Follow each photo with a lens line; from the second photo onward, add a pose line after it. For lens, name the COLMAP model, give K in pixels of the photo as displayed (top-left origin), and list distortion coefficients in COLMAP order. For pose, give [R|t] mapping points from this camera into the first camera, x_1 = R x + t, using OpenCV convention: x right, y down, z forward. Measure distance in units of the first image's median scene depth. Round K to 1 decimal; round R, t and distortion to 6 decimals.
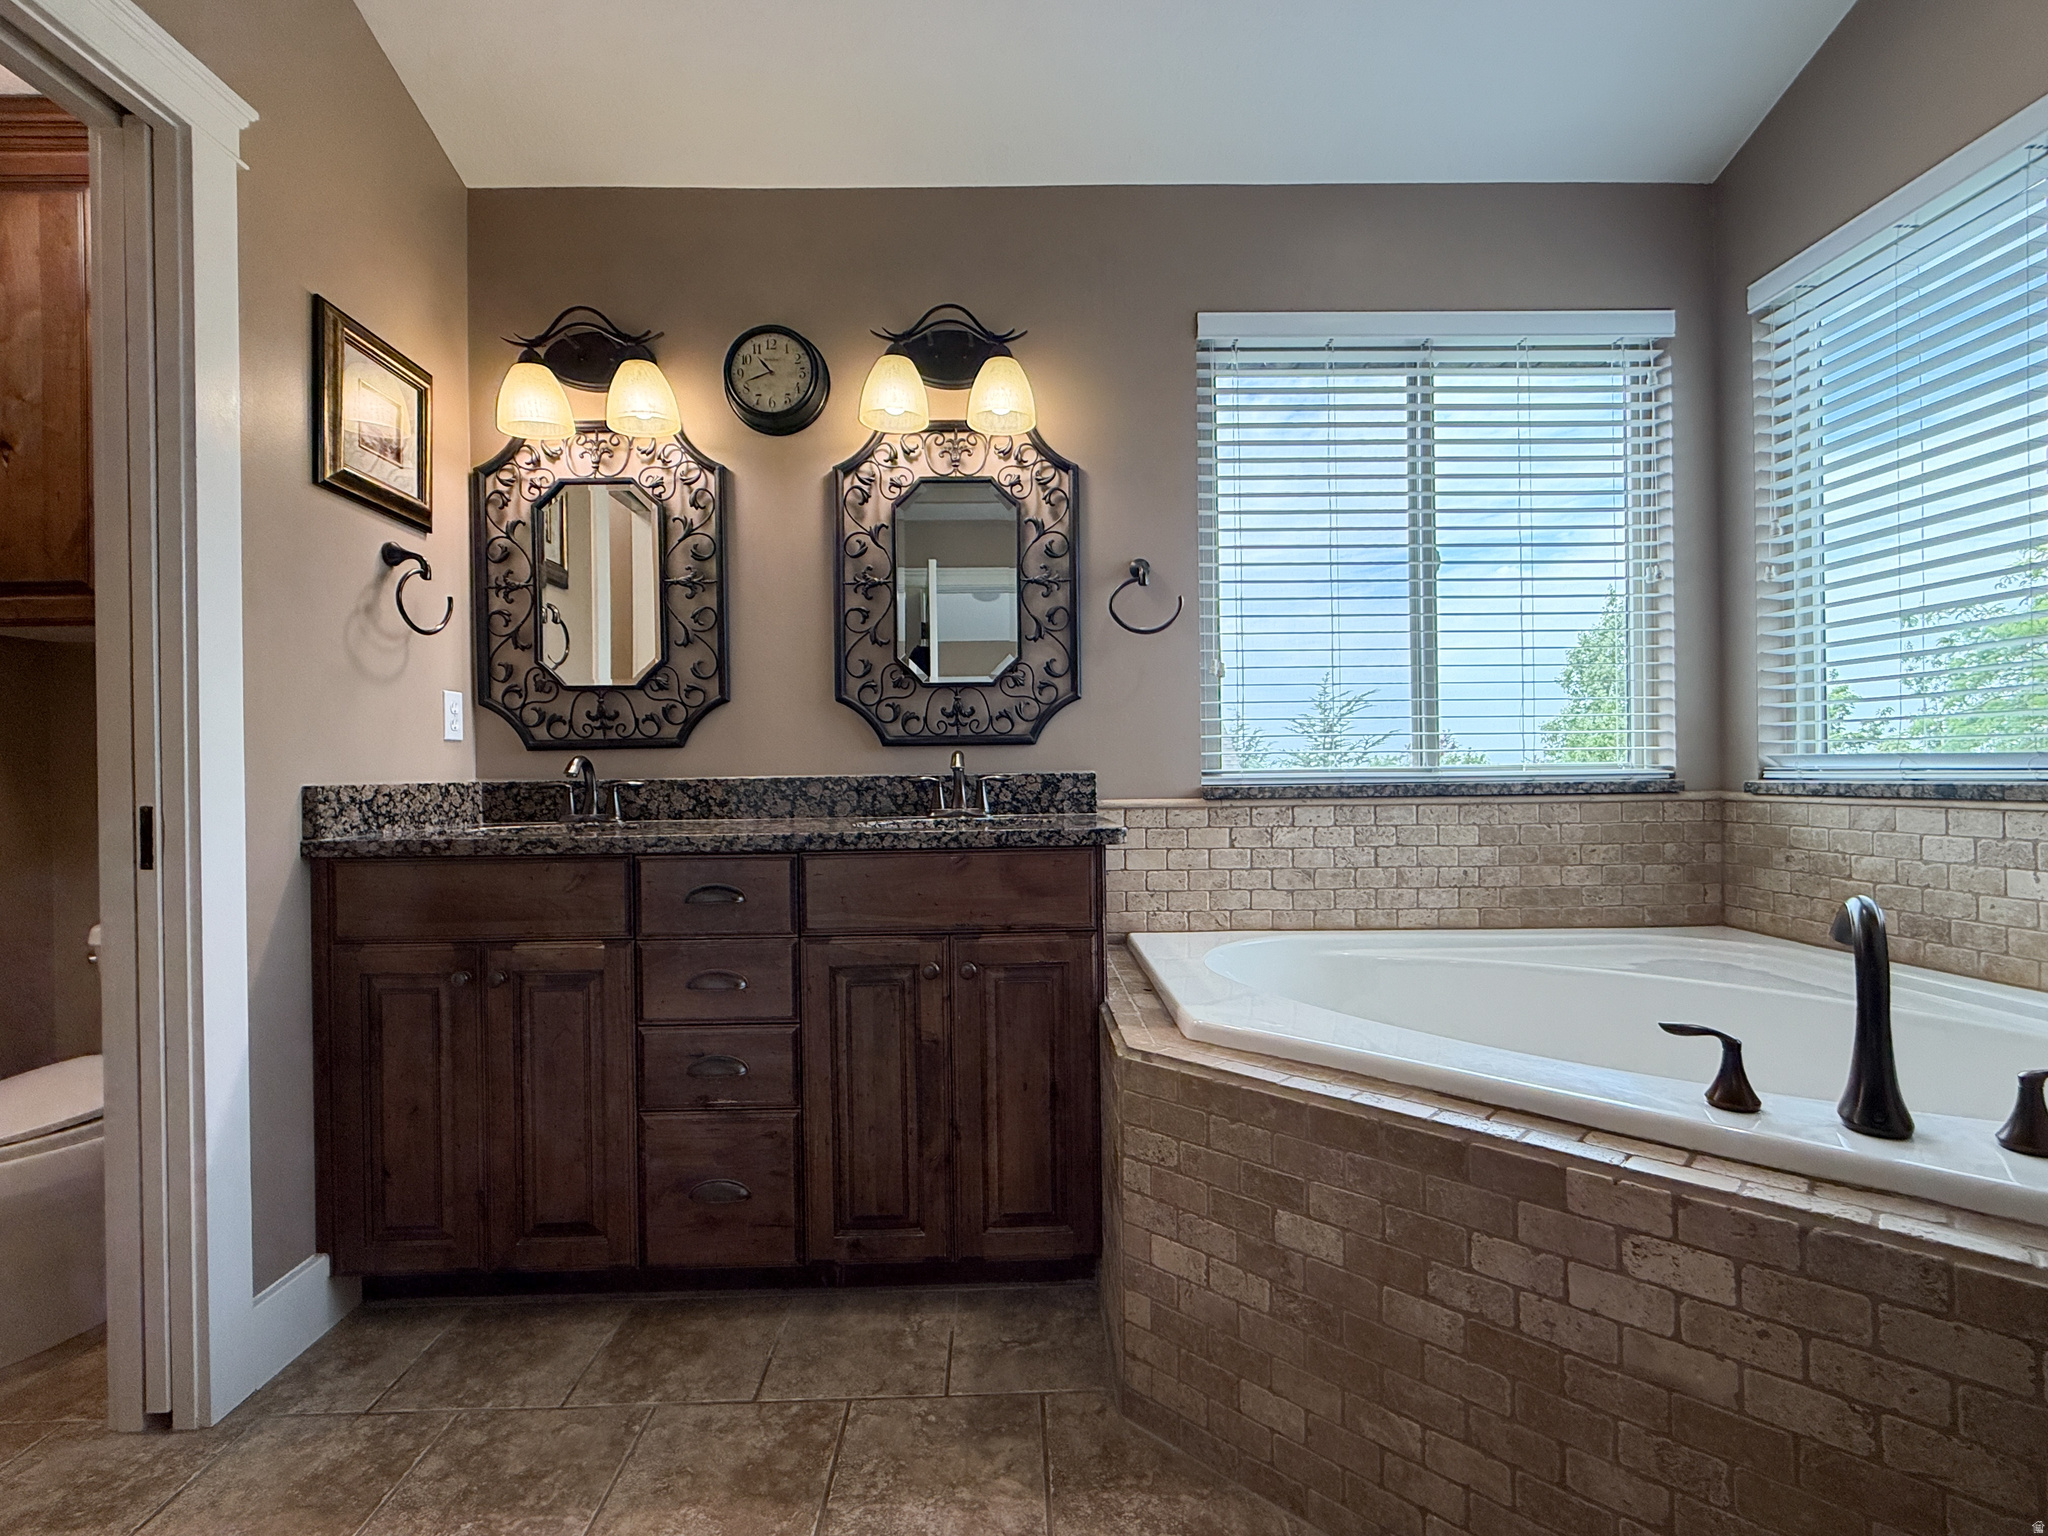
lens RADIAL K [[950.0, 0, 1014.7], [0, 950.0, 768.2], [0, 0, 1]] dist [-0.001192, 0.001103]
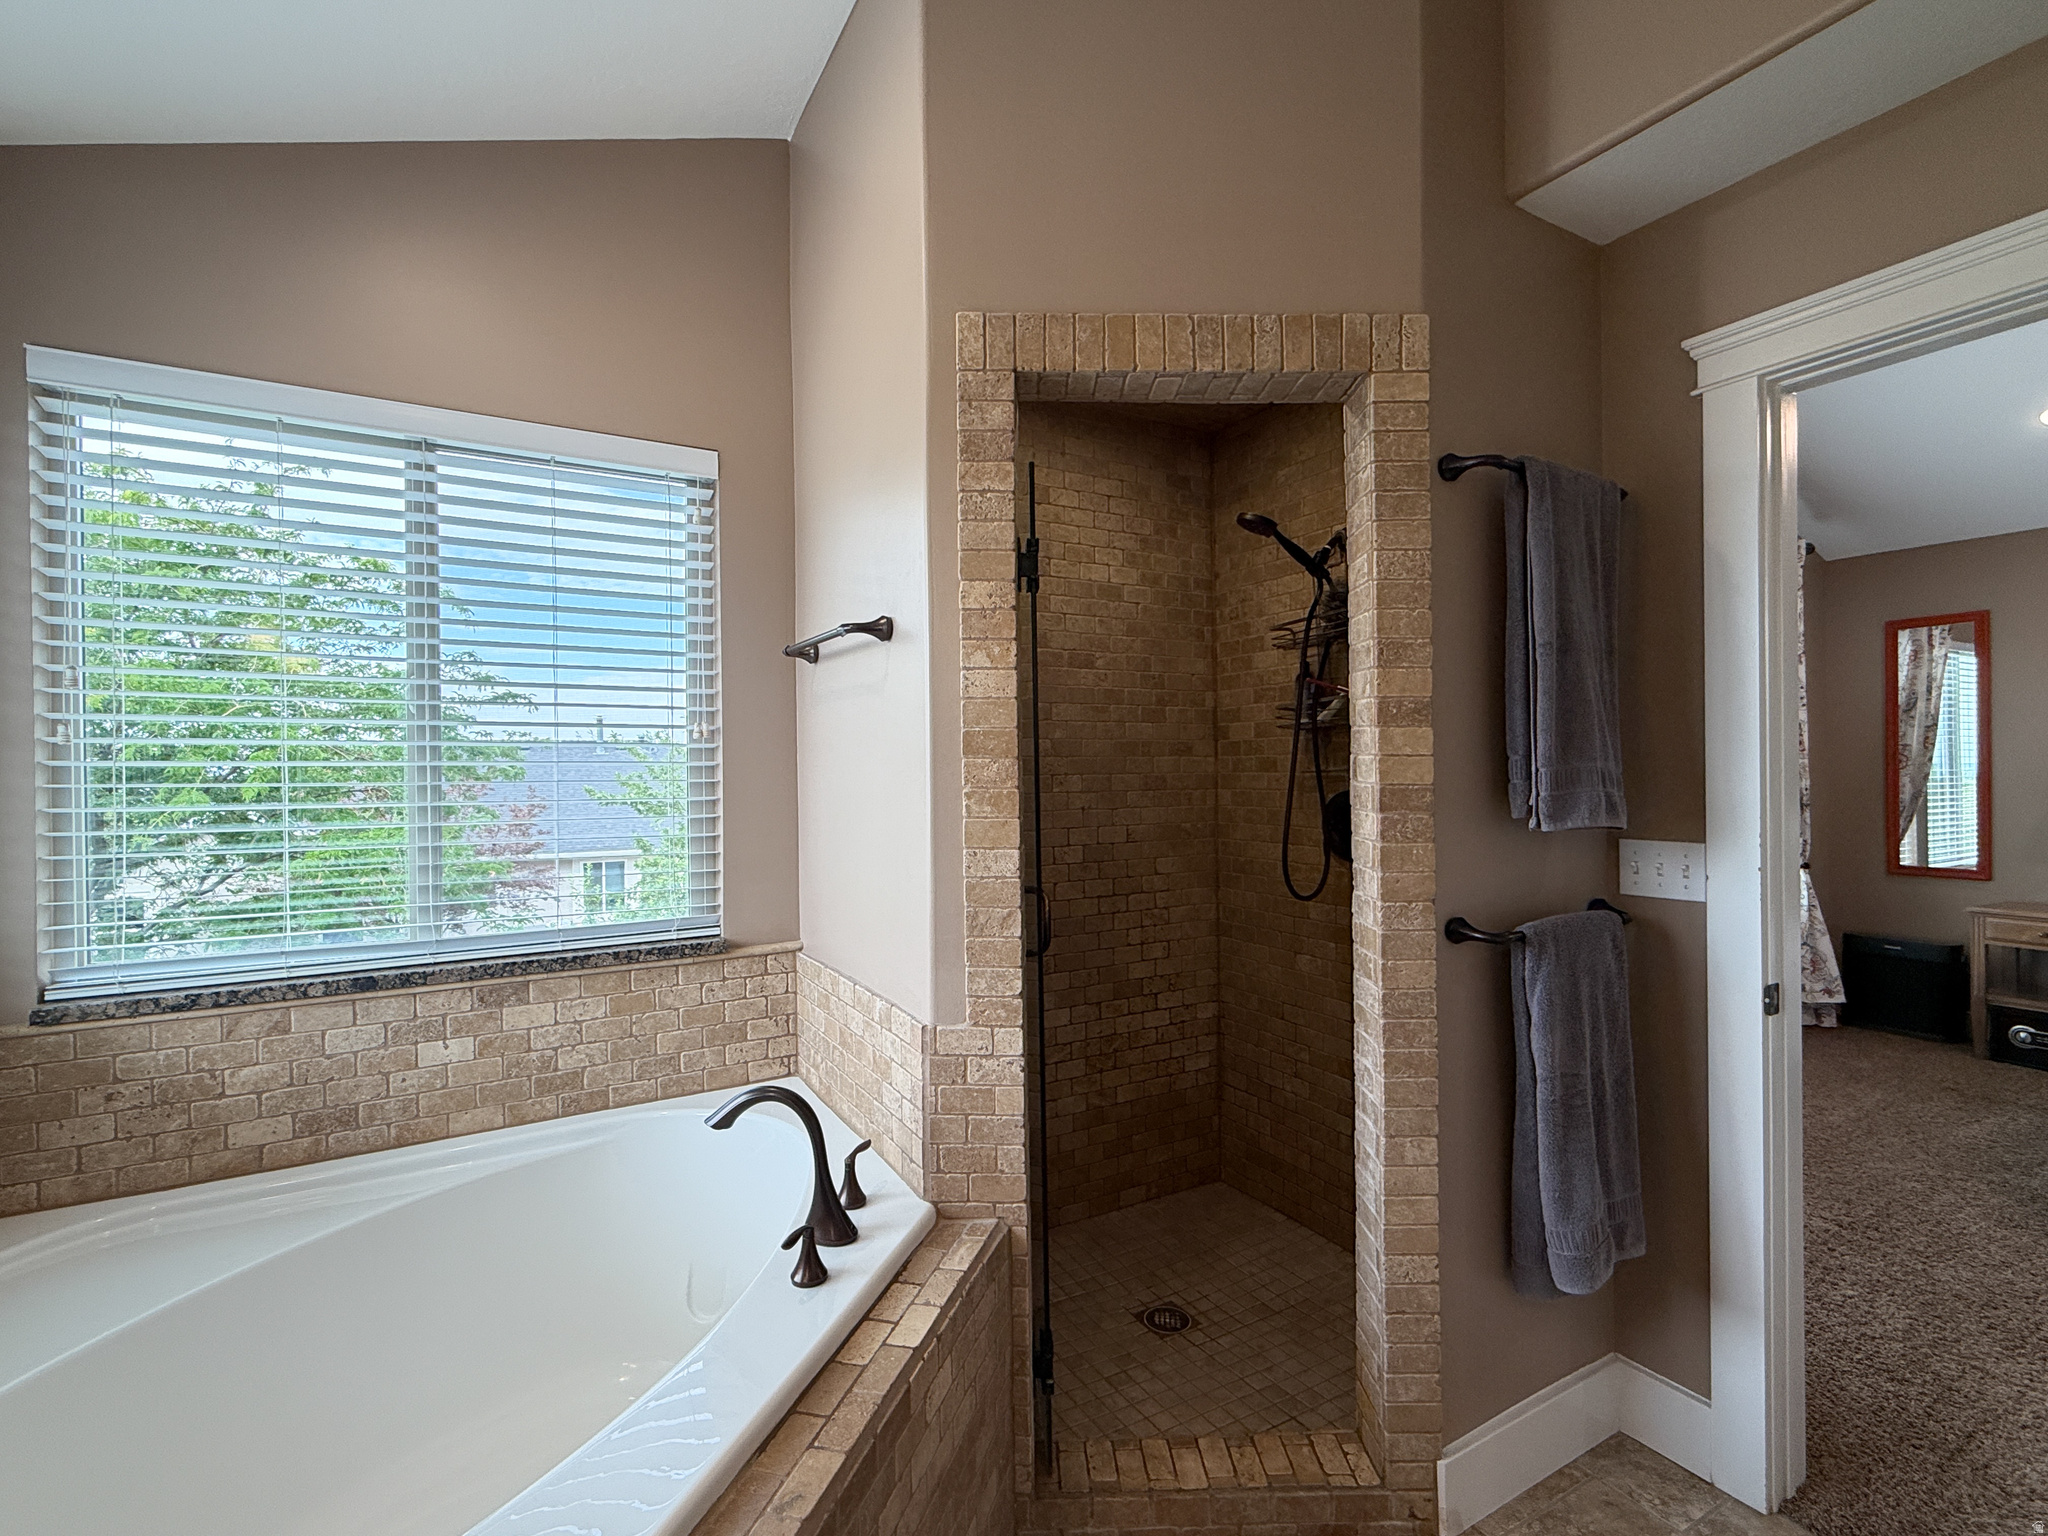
lens RADIAL K [[950.0, 0, 1020.8], [0, 950.0, 768.5], [0, 0, 1]] dist [-0.001192, 0.001103]
pose [[-0.471245, 0.024699, 0.881657, -0.424268], [0.019828, 0.999652, -0.017406, -0.247856], [-0.881780, 0.009279, -0.471571, 1.134700]]
